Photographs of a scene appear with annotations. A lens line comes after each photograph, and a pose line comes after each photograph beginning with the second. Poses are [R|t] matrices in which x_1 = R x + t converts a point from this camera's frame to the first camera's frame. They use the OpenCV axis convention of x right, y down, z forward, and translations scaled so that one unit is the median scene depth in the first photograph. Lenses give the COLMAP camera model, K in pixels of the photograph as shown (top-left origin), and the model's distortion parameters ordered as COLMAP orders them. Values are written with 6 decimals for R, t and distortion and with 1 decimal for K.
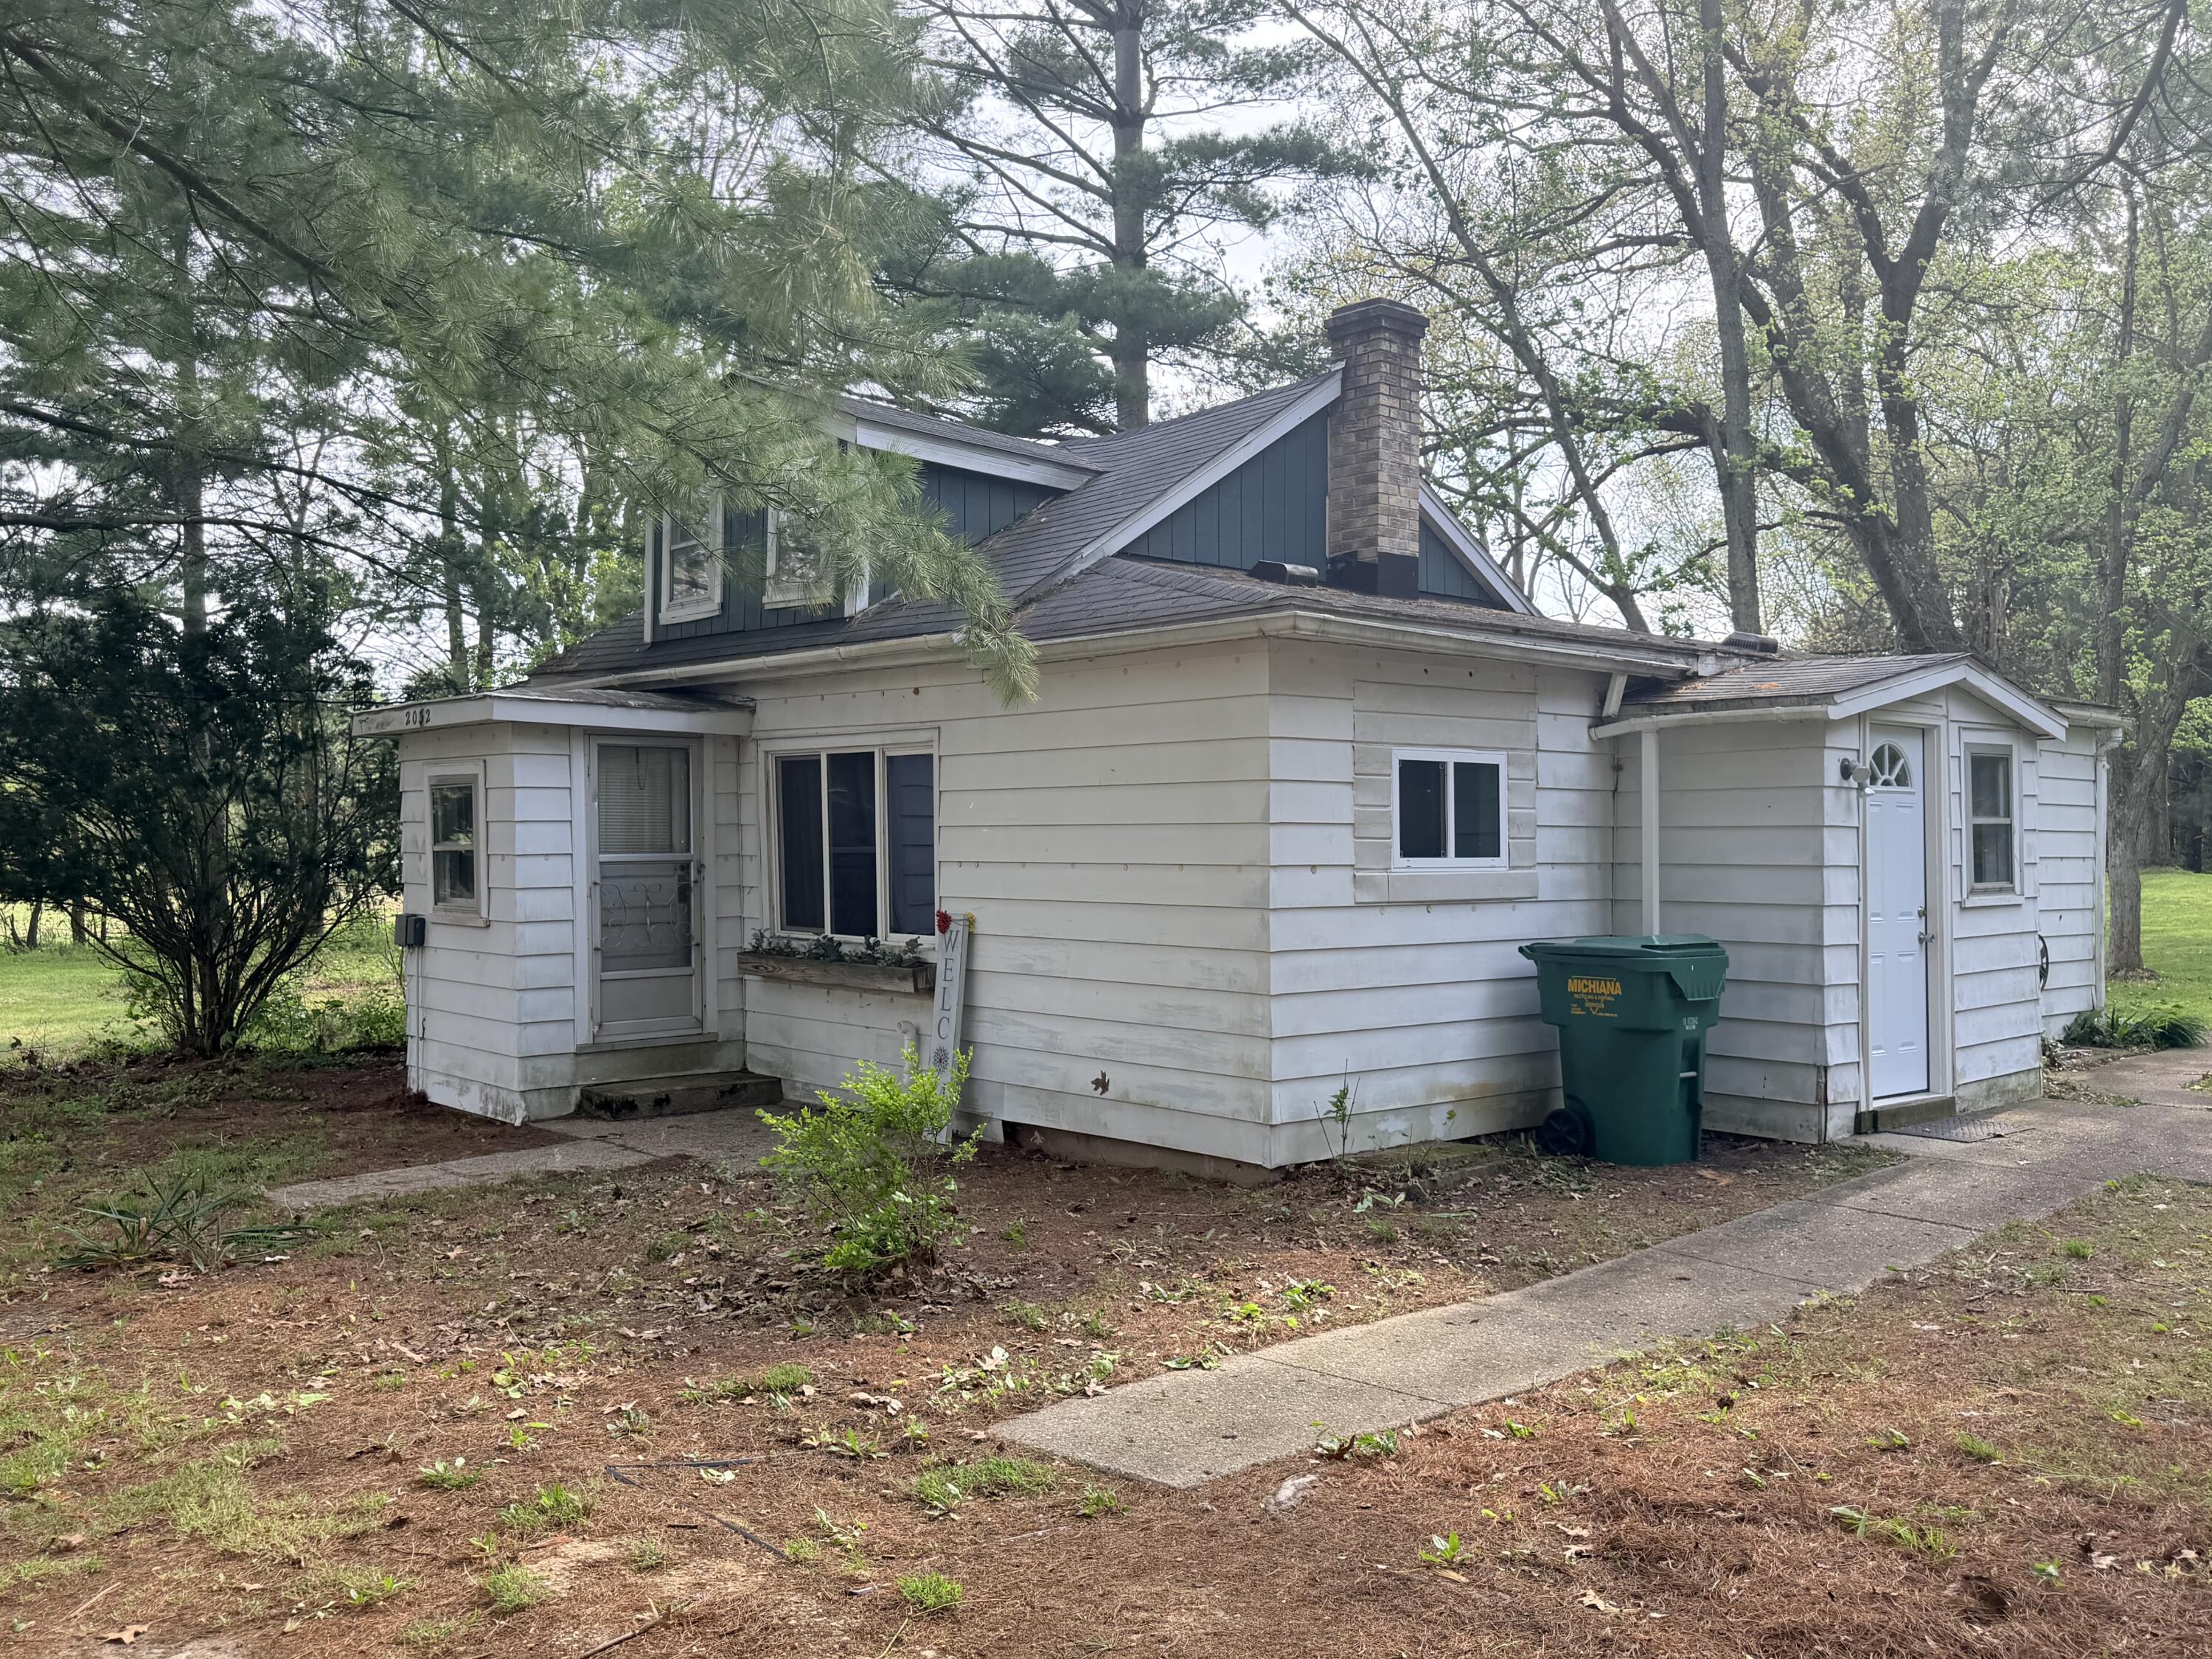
lens RADIAL K [[1824.9, 0, 1097.8], [0, 1824.9, 831.1], [0, 0, 1]] dist [0.073442, -0.011899]
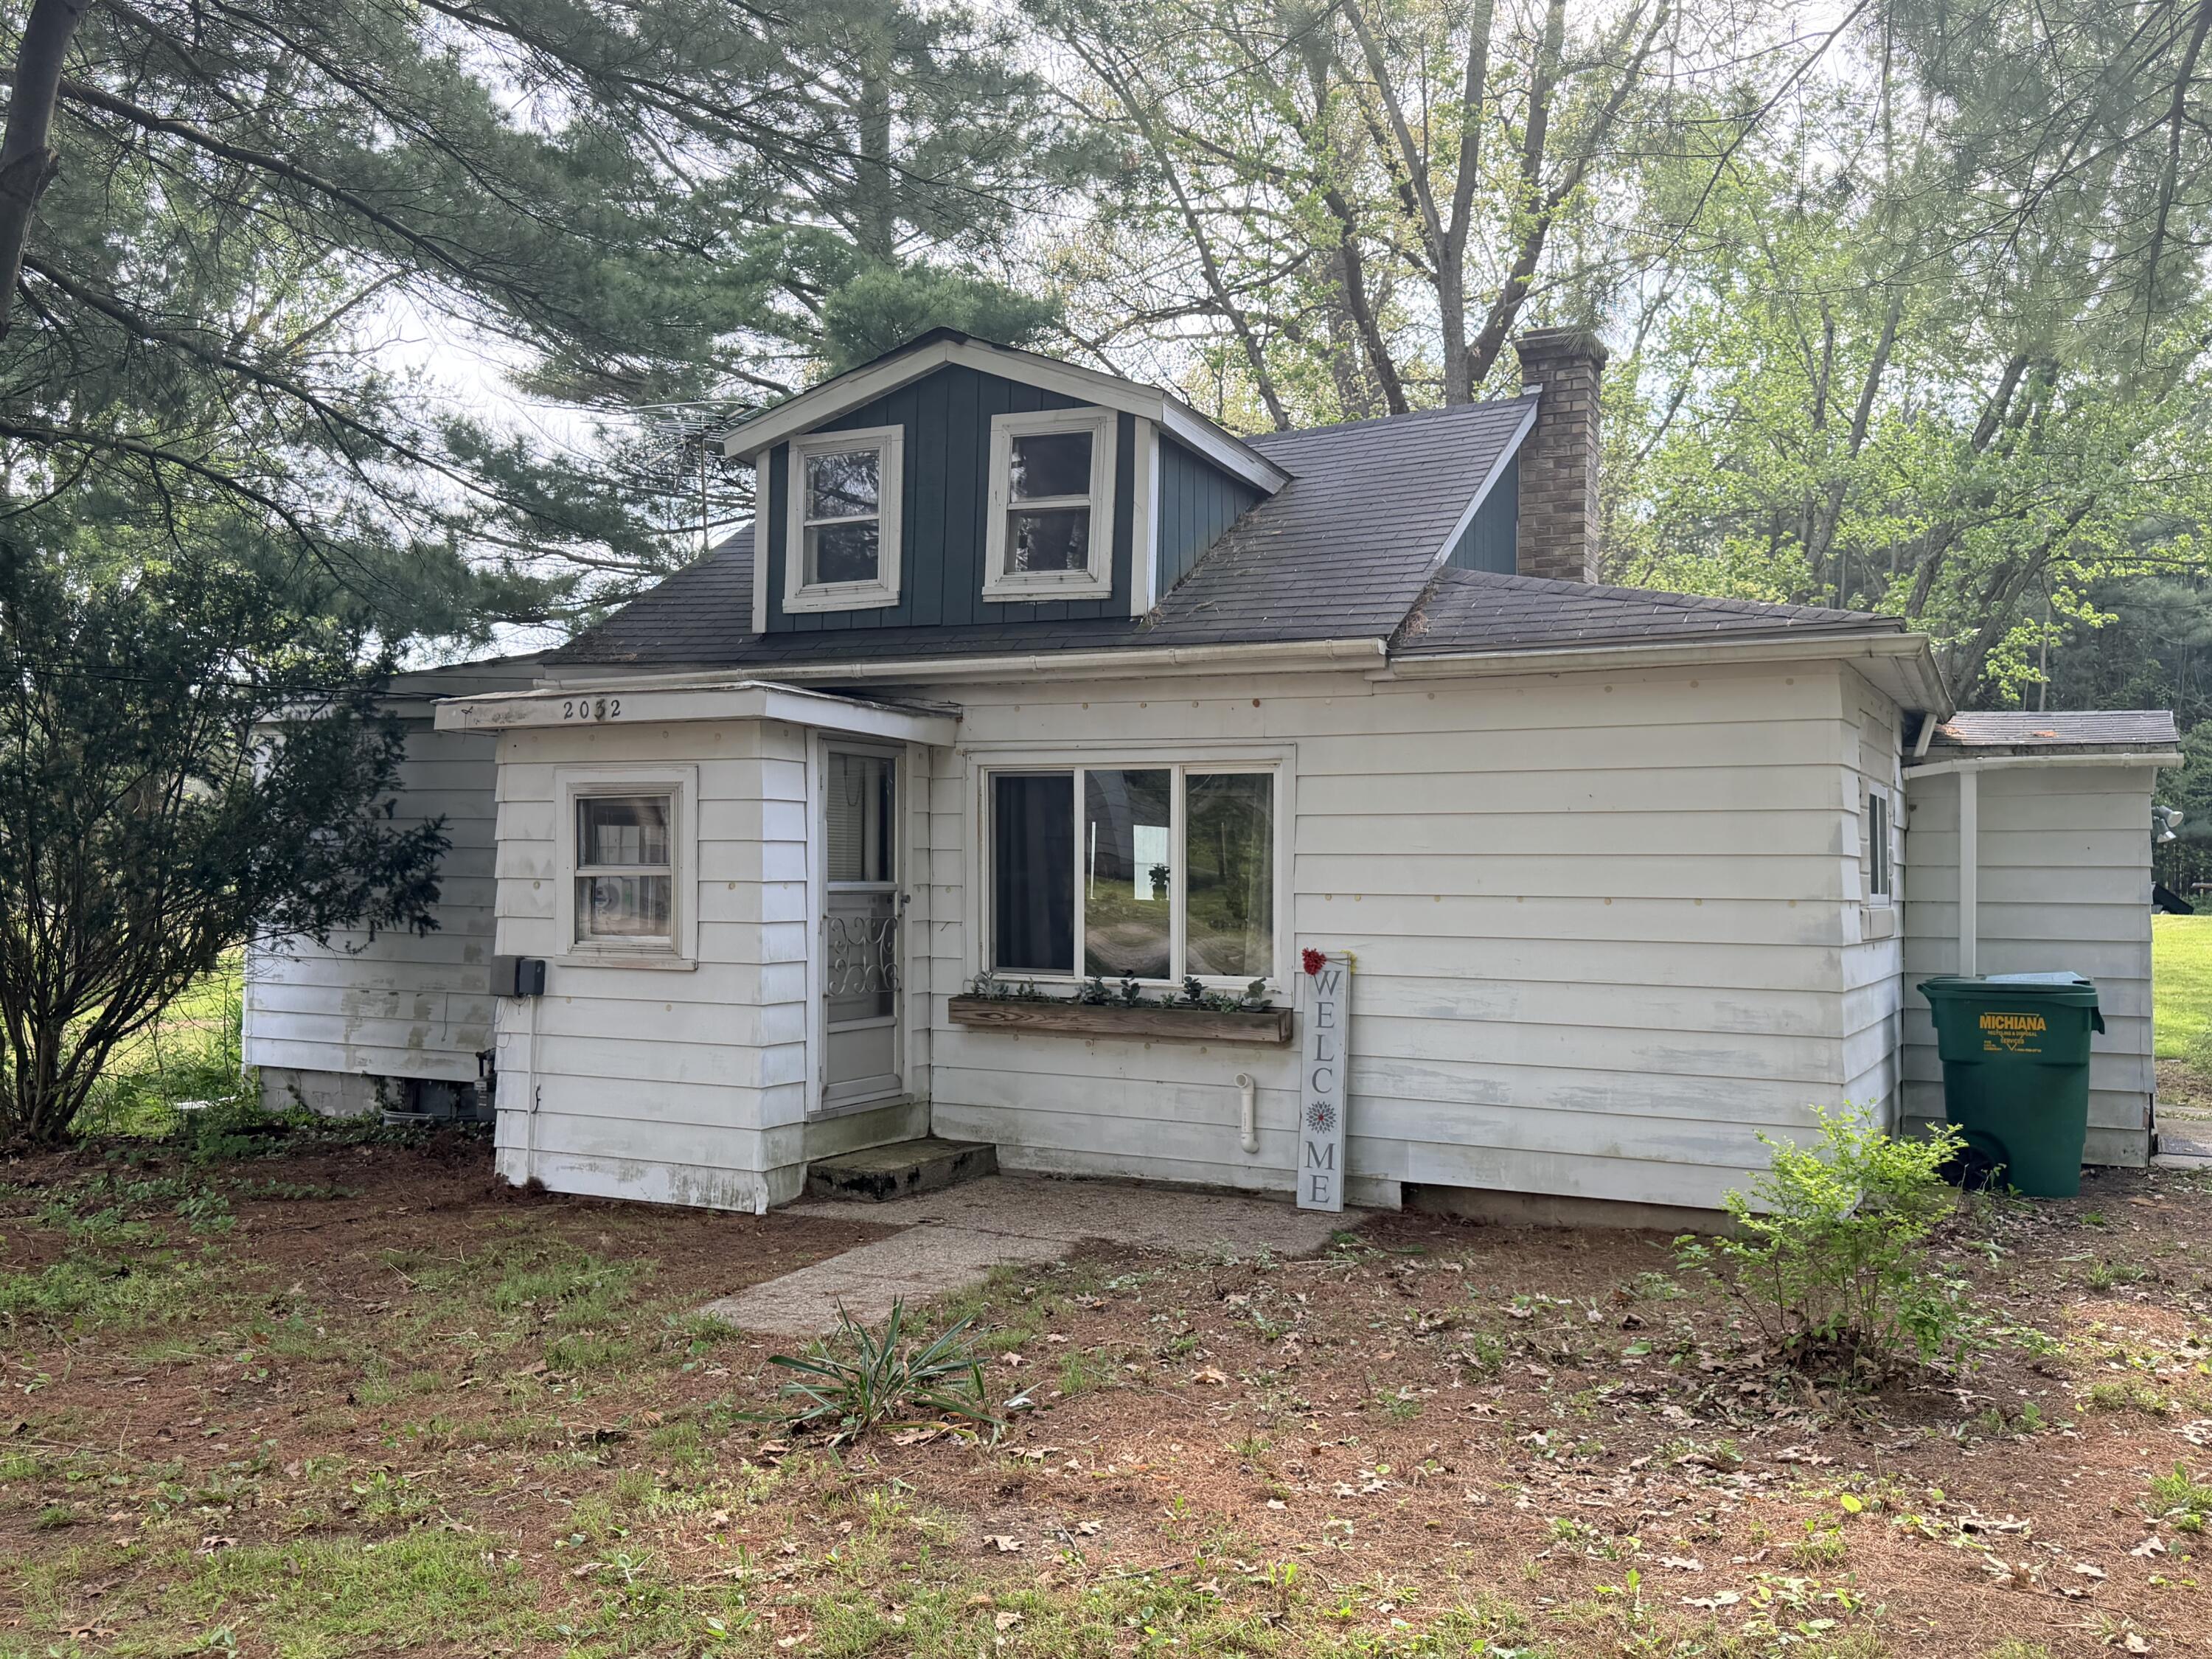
lens RADIAL K [[1824.9, 0, 1104.9], [0, 1824.9, 839.3], [0, 0, 1]] dist [0.073442, -0.011899]
pose [[0.934413, 0.018015, 0.355736, -0.456286], [-0.012004, 0.999746, -0.019098, 0.007544], [-0.355989, 0.013575, 0.934391, 0.182370]]
